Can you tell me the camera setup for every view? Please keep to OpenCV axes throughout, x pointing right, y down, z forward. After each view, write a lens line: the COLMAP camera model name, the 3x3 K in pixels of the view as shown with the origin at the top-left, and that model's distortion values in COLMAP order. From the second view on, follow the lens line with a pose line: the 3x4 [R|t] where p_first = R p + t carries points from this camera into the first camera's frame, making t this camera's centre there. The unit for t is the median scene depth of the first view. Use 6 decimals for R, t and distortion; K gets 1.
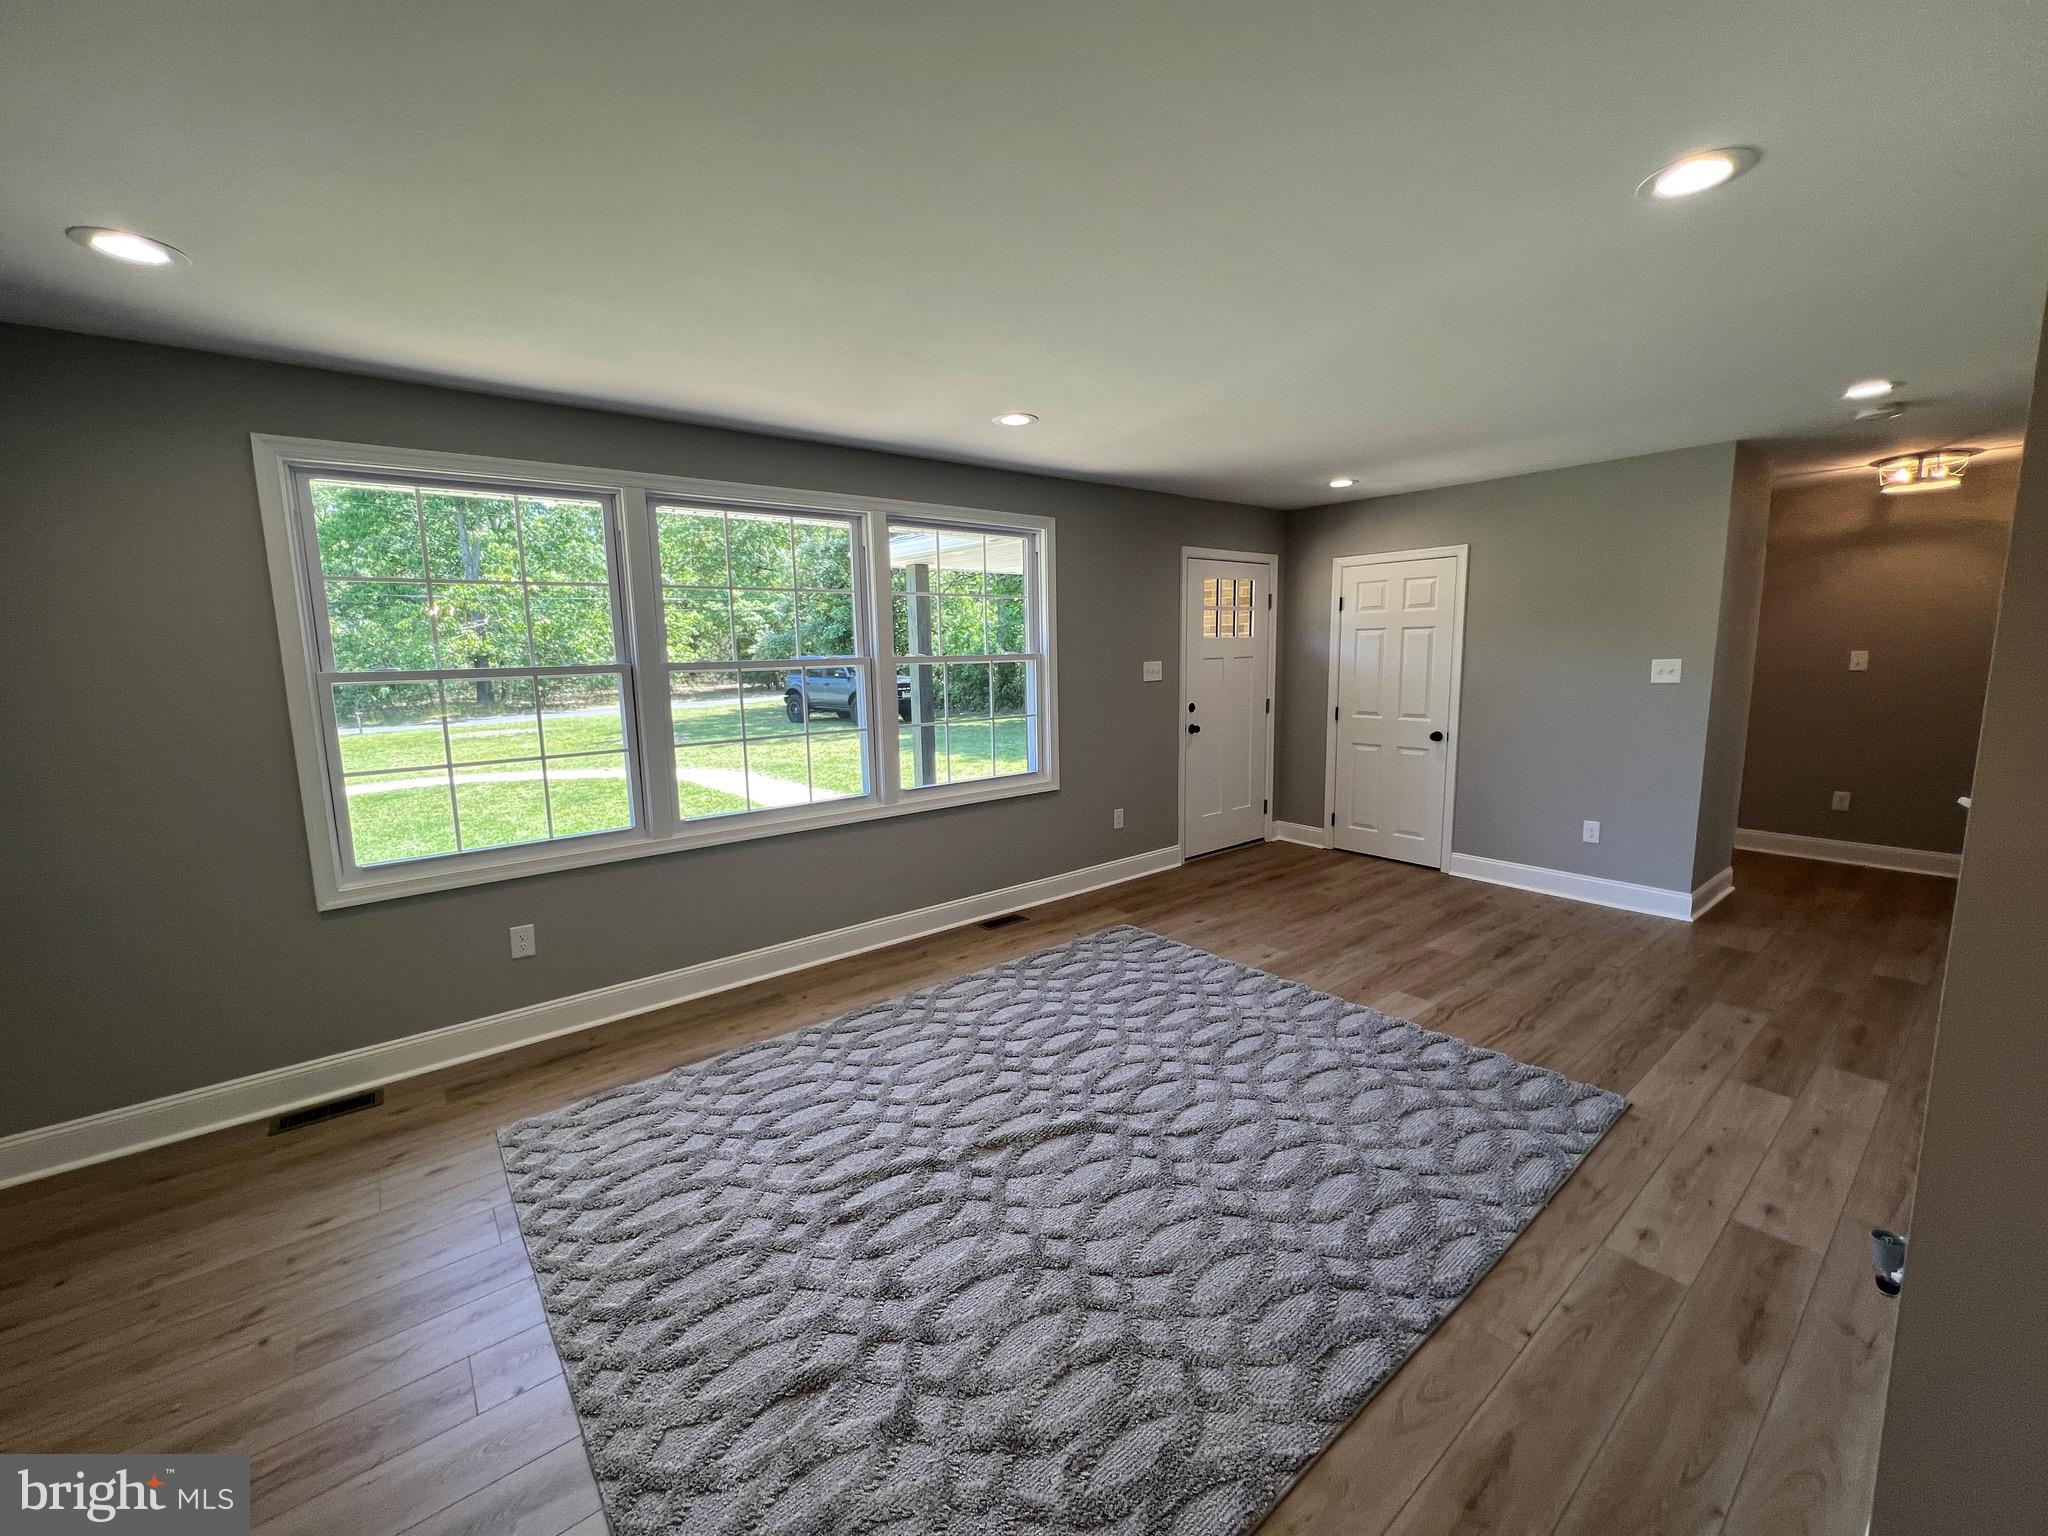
lens RADIAL K [[816.9, 0, 1019.0], [0, 816.9, 761.5], [0, 0, 1]] dist [-0.001111, -0.000158]
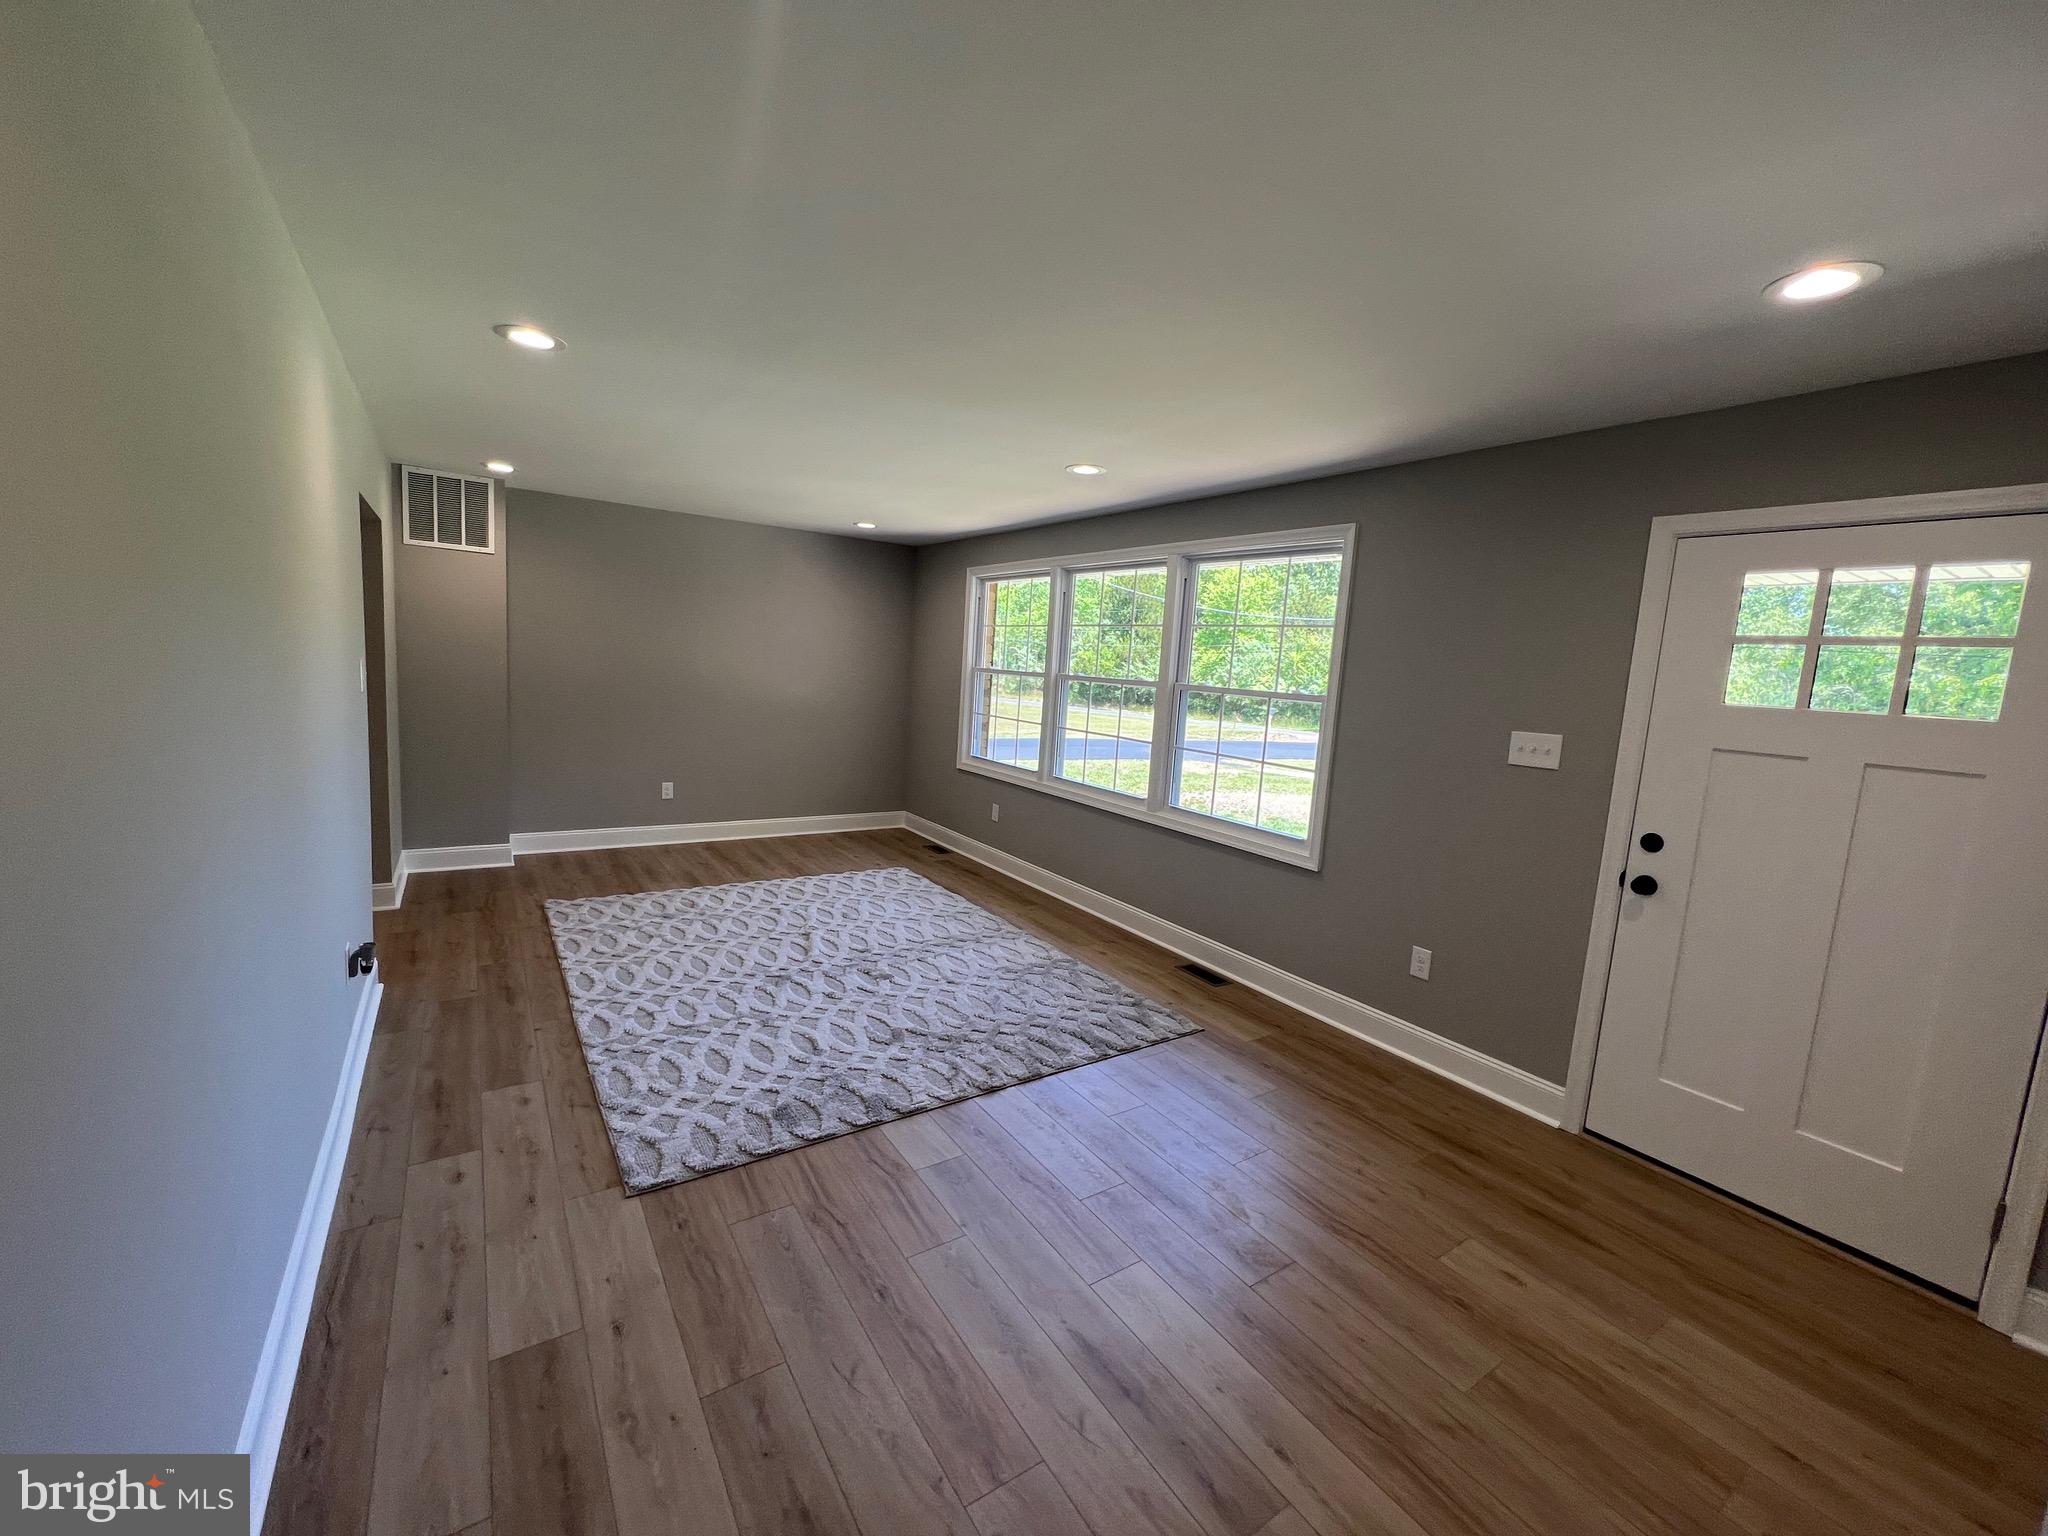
lens RADIAL K [[816.9, 0, 1019.0], [0, 816.9, 761.5], [0, 0, 1]] dist [-0.001111, -0.000158]
pose [[-0.080787, 0.137237, -0.987238, 0.987056], [-0.199441, 0.968219, 0.150914, -0.152854], [0.976574, 0.209088, -0.050849, 0.888568]]
